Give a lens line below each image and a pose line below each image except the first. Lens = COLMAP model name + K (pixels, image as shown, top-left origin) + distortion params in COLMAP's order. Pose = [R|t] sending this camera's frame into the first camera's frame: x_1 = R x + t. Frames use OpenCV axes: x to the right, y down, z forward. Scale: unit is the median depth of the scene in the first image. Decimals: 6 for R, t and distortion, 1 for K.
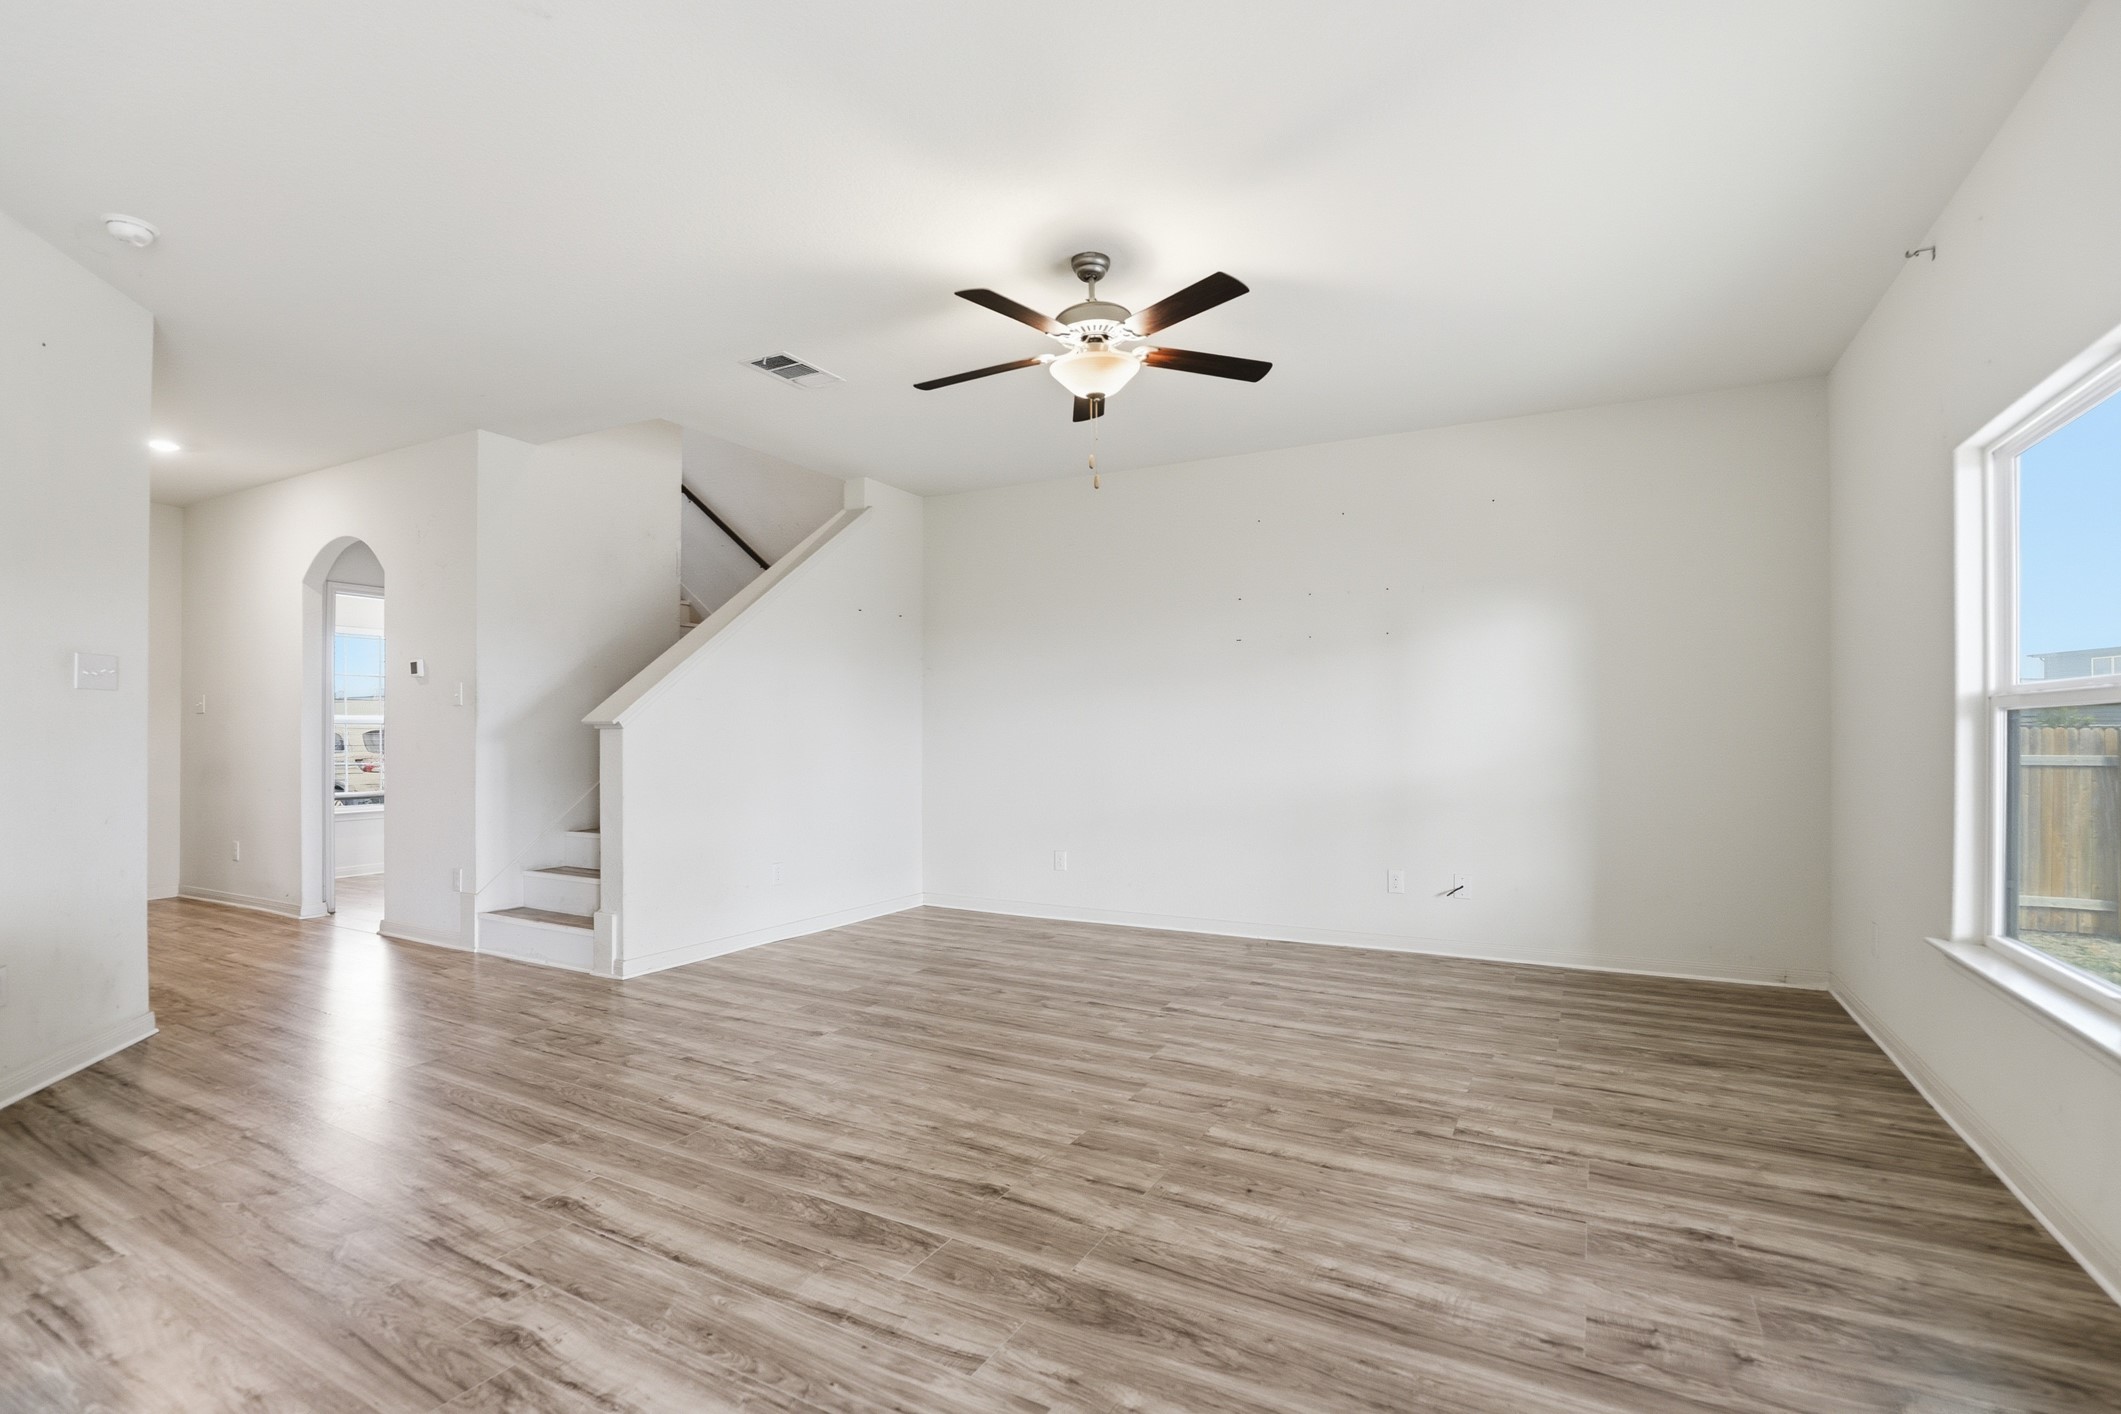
lens RADIAL K [[987.8, 0, 1051.2], [0, 987.8, 725.9], [0, 0, 1]] dist [-0.030261, 0.001027]
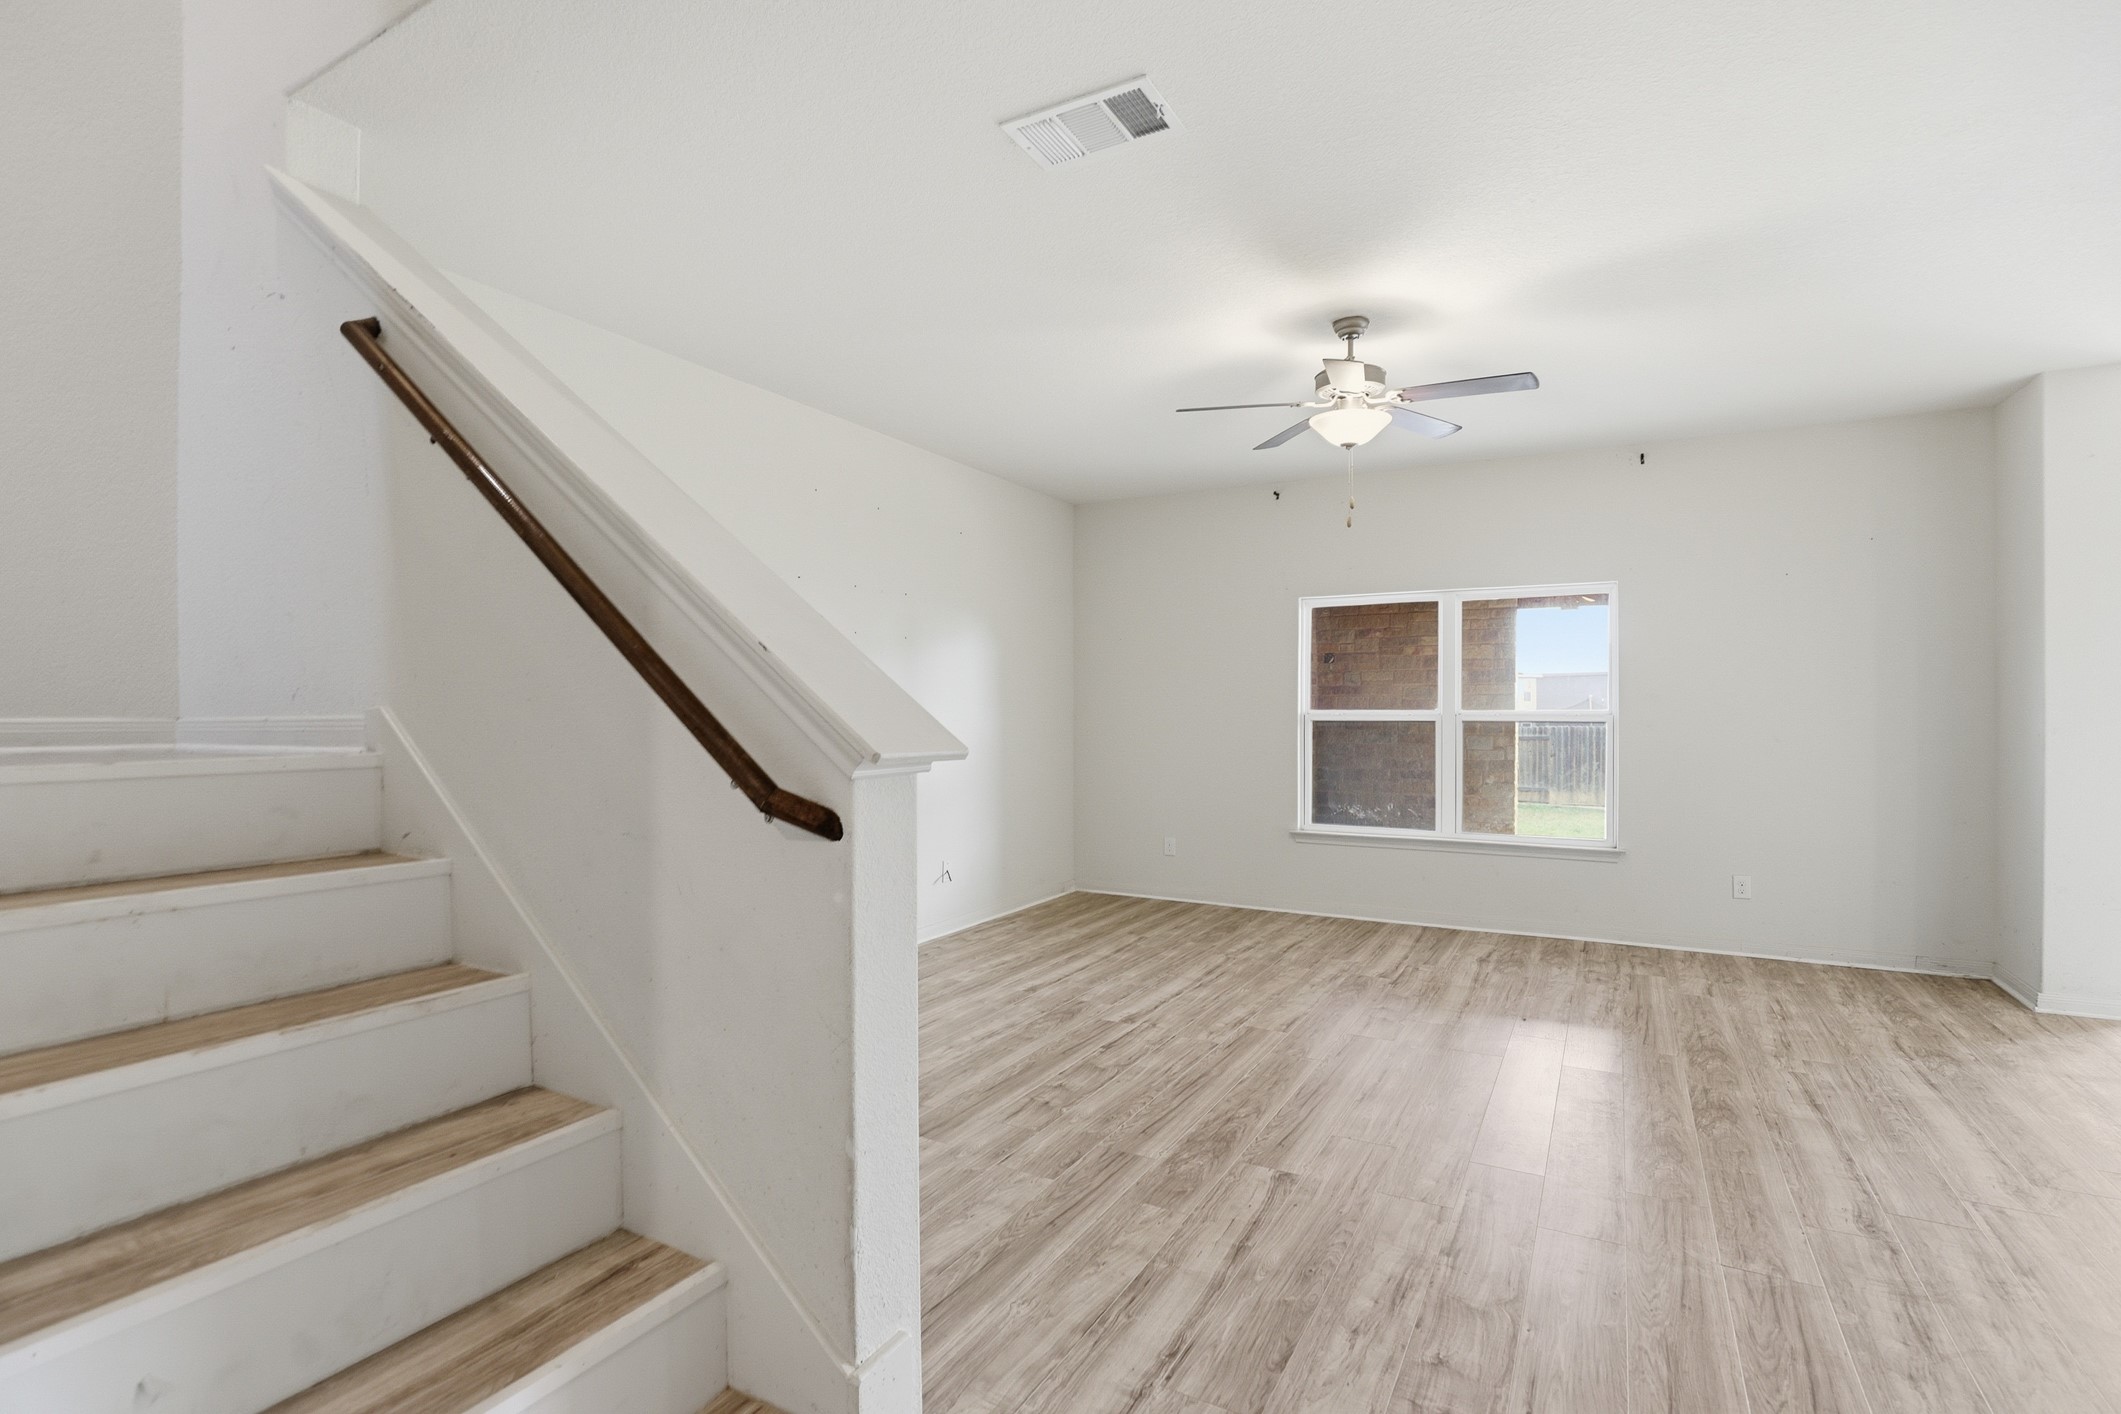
lens RADIAL K [[1002.5, 0, 1044.4], [0, 1002.5, 709.0], [0, 0, 1]] dist [-0.033432, 0.006044]
pose [[0.011693, 0.004020, 0.999924, -1.230937], [-0.005829, 0.999975, -0.003952, -0.029424], [-0.999915, -0.005783, 0.011717, 1.492901]]
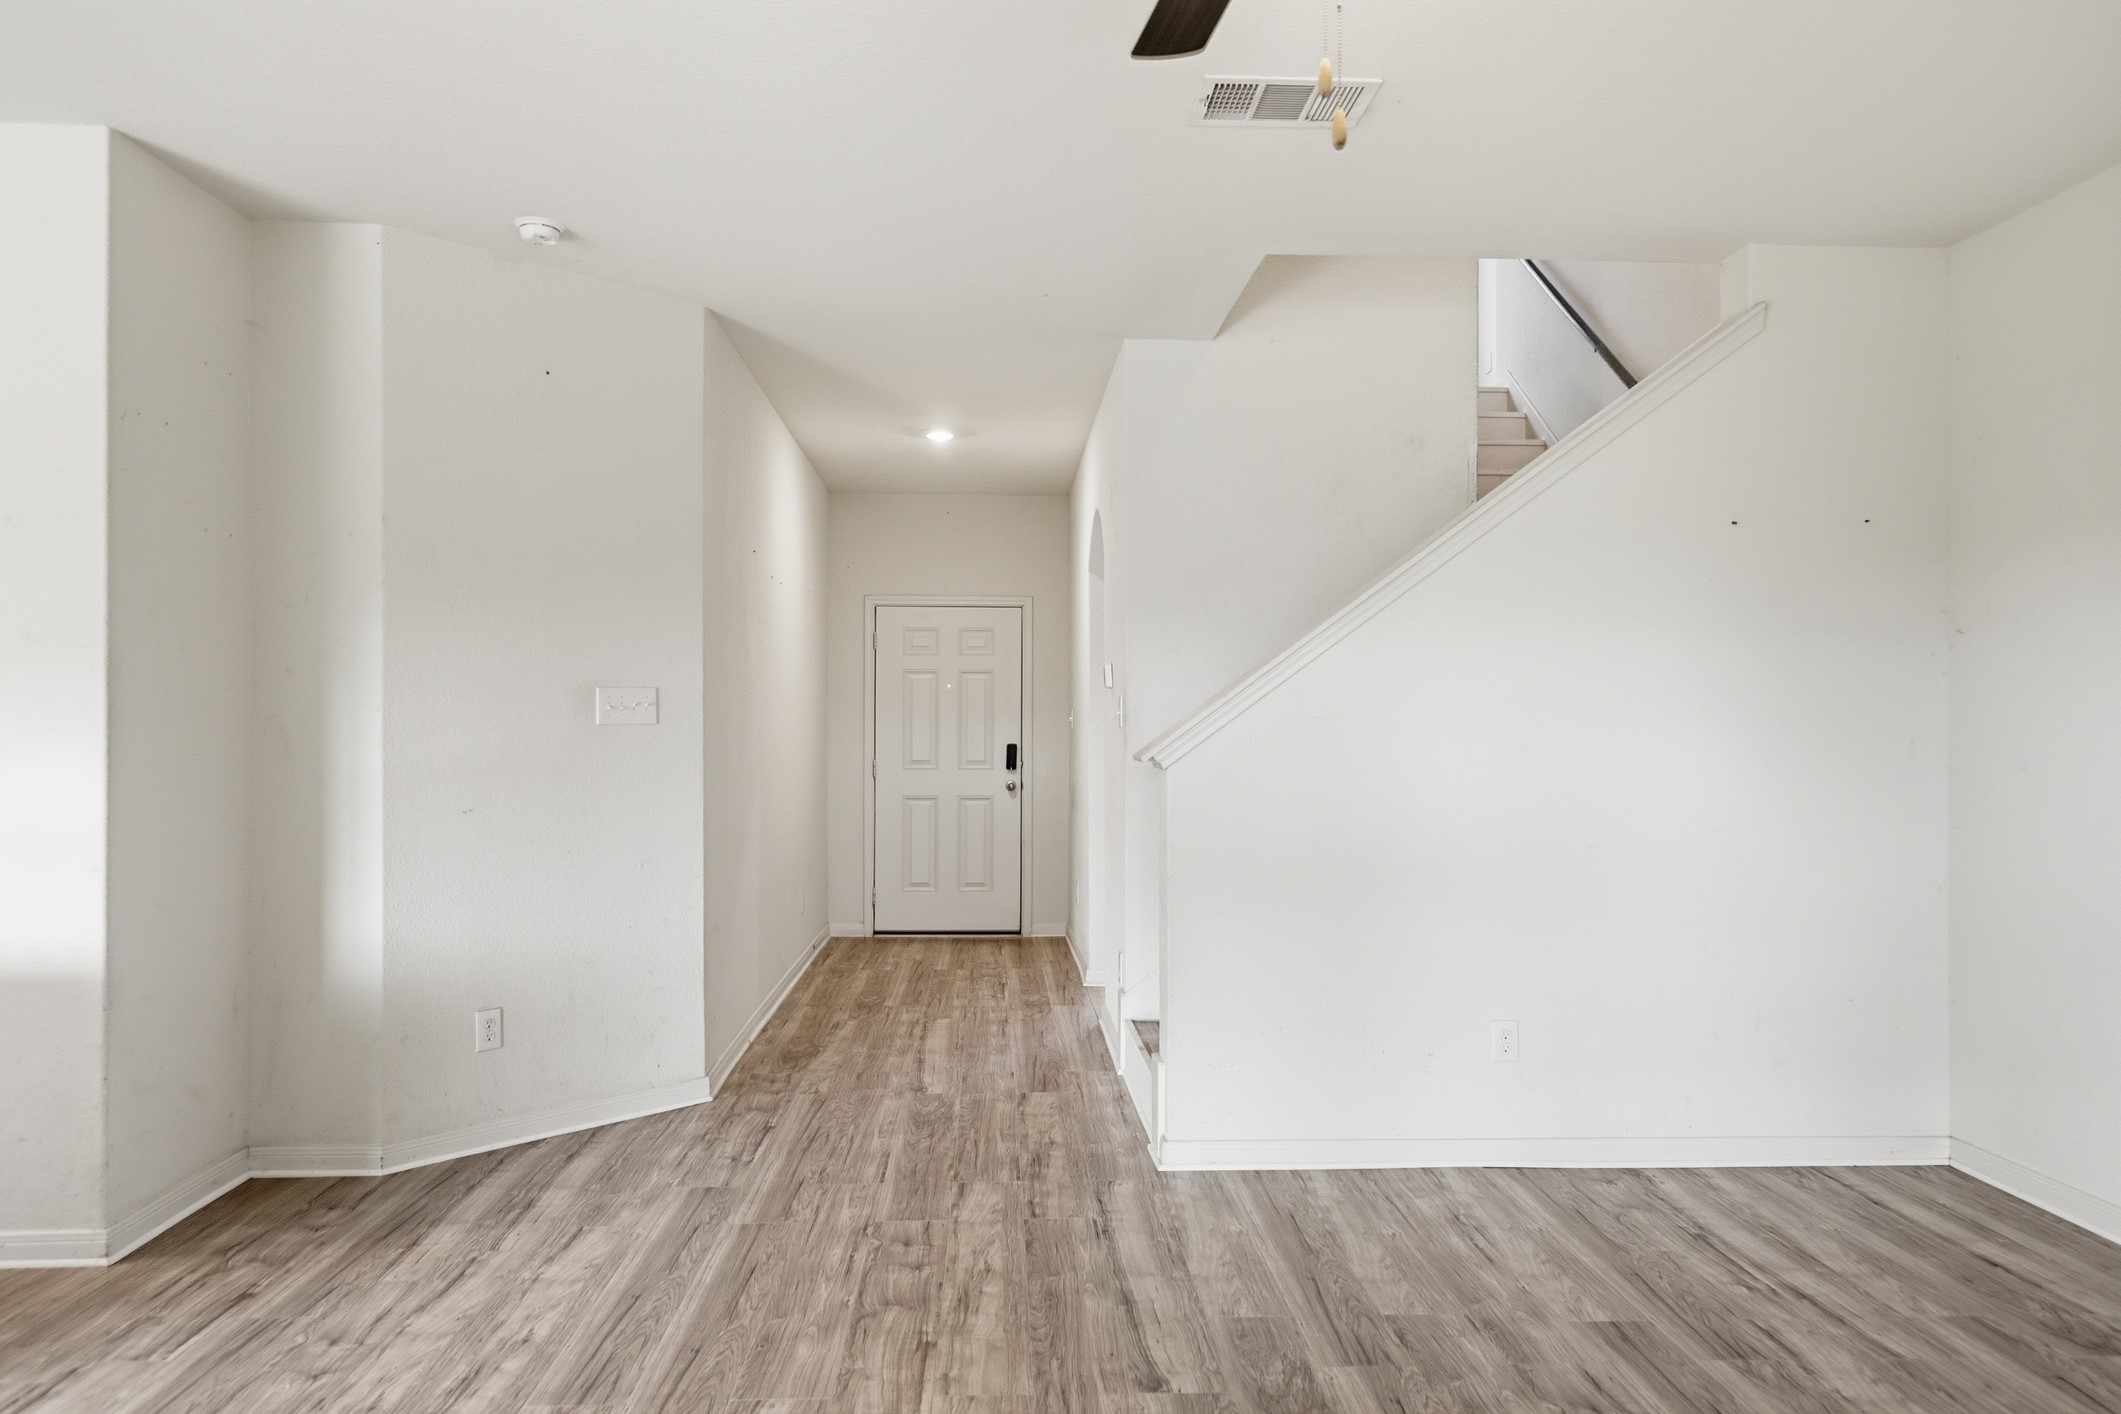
lens RADIAL K [[1419.7, 0, 1047.4], [0, 1419.7, 718.7], [0, 0, 1]] dist [0.002471, 0.006451]
pose [[0.519065, -0.007260, -0.854704, 0.471379], [0.005544, 0.999971, -0.005126, -0.039186], [0.854717, -0.002078, 0.519090, 0.727577]]
